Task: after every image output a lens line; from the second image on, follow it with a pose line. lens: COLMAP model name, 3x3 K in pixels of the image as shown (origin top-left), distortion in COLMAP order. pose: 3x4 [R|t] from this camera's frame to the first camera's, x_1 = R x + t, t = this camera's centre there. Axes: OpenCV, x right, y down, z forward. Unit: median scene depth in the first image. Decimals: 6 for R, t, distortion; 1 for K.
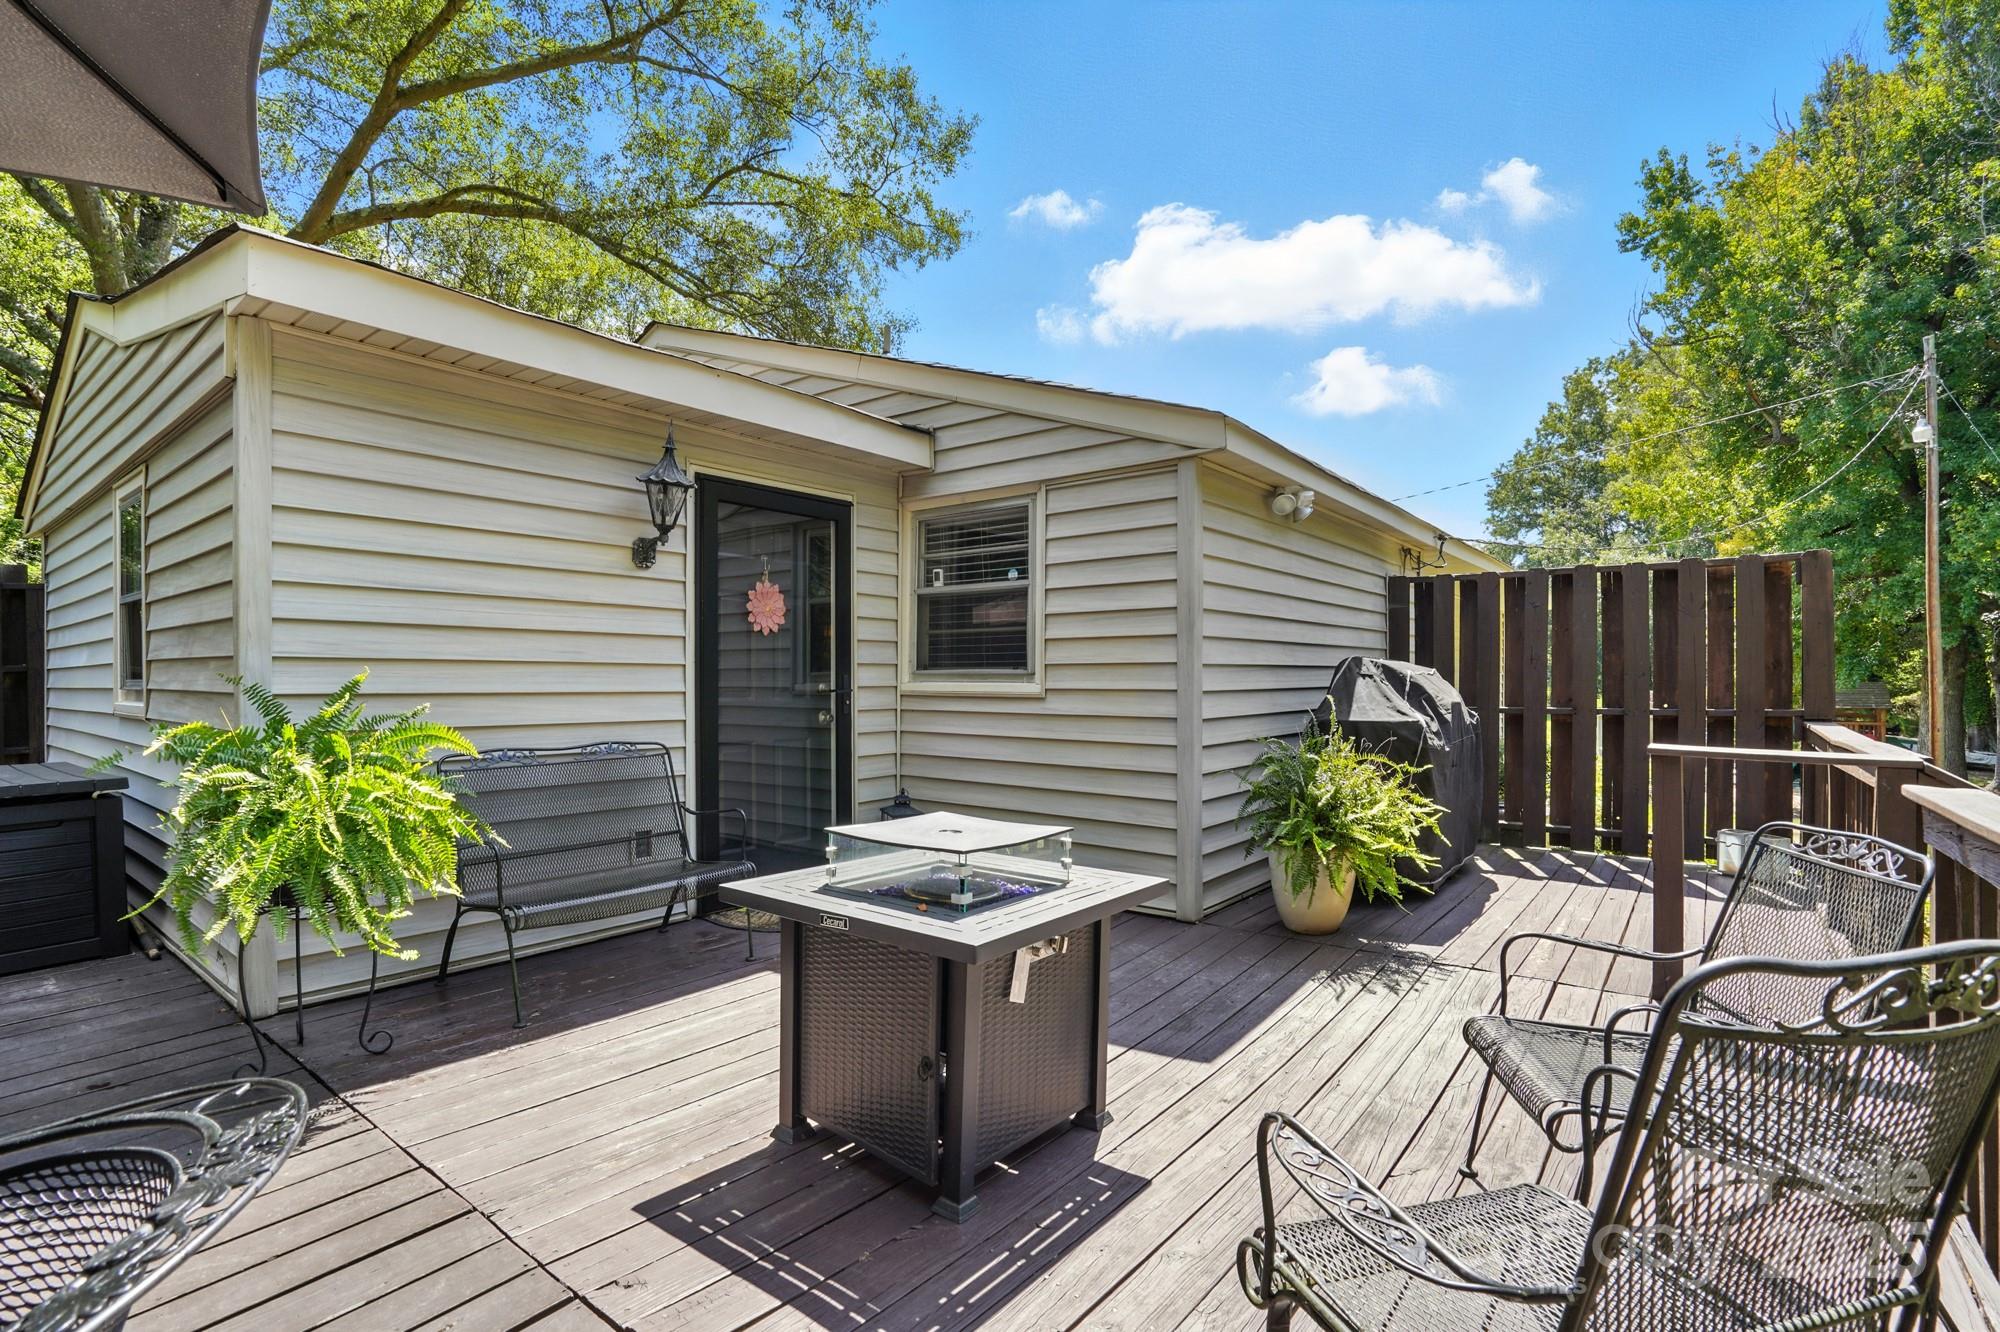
lens RADIAL K [[937.0, 0, 1006.2], [0, 937.0, 687.1], [0, 0, 1]] dist [-0.063658, 0.022426]
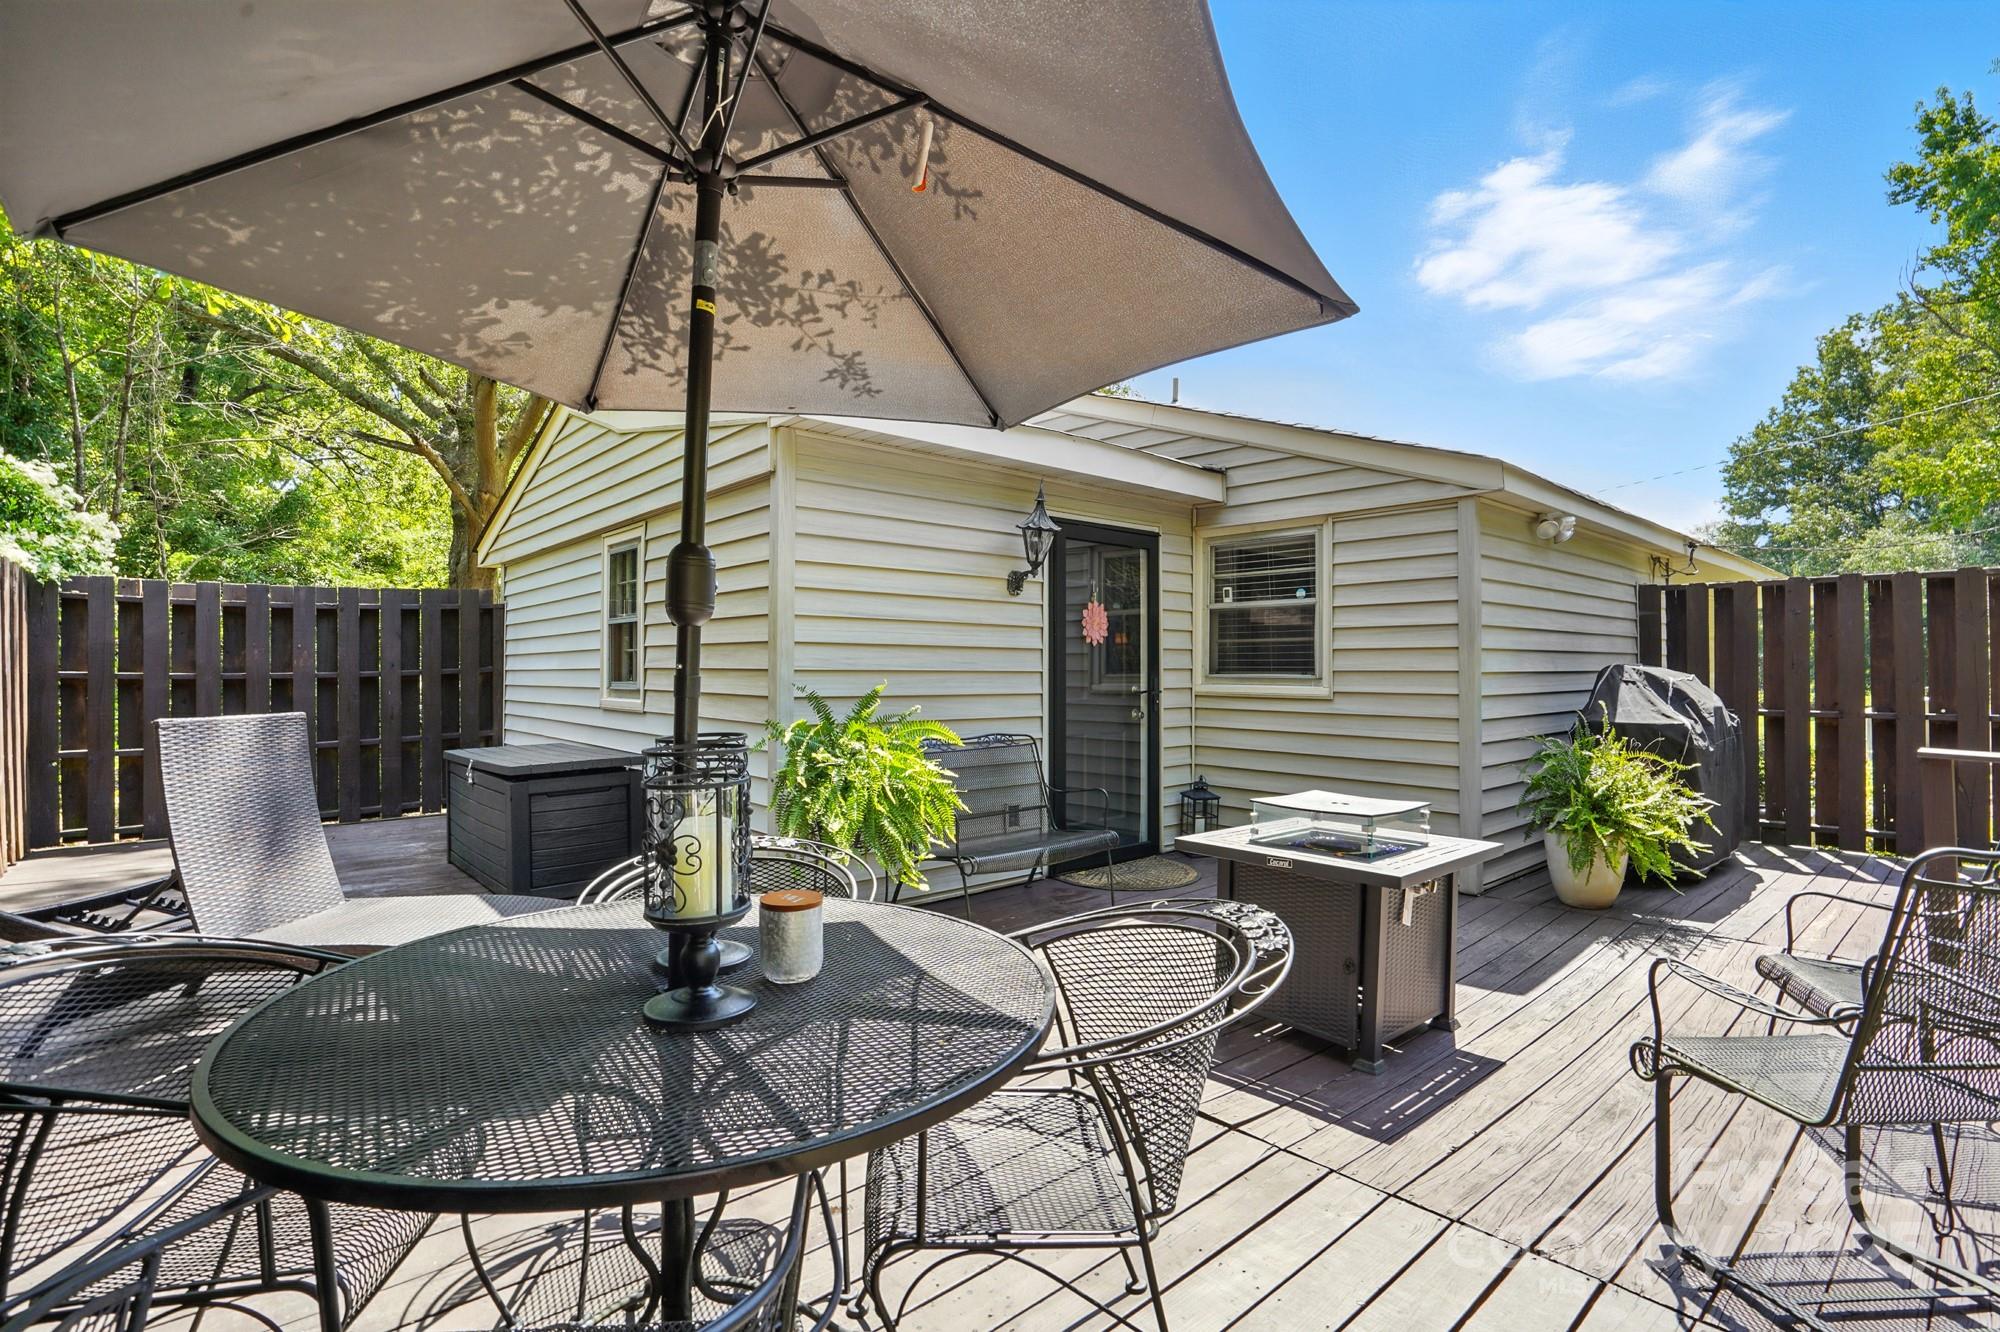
lens RADIAL K [[947.9, 0, 1009.1], [0, 947.9, 653.2], [0, 0, 1]] dist [-0.058462, 0.022158]
pose [[0.984231, 0.000578, -0.176886, -0.146648], [-0.005231, 0.999652, -0.025843, -0.013910], [0.176809, 0.026360, 0.983892, -0.224432]]
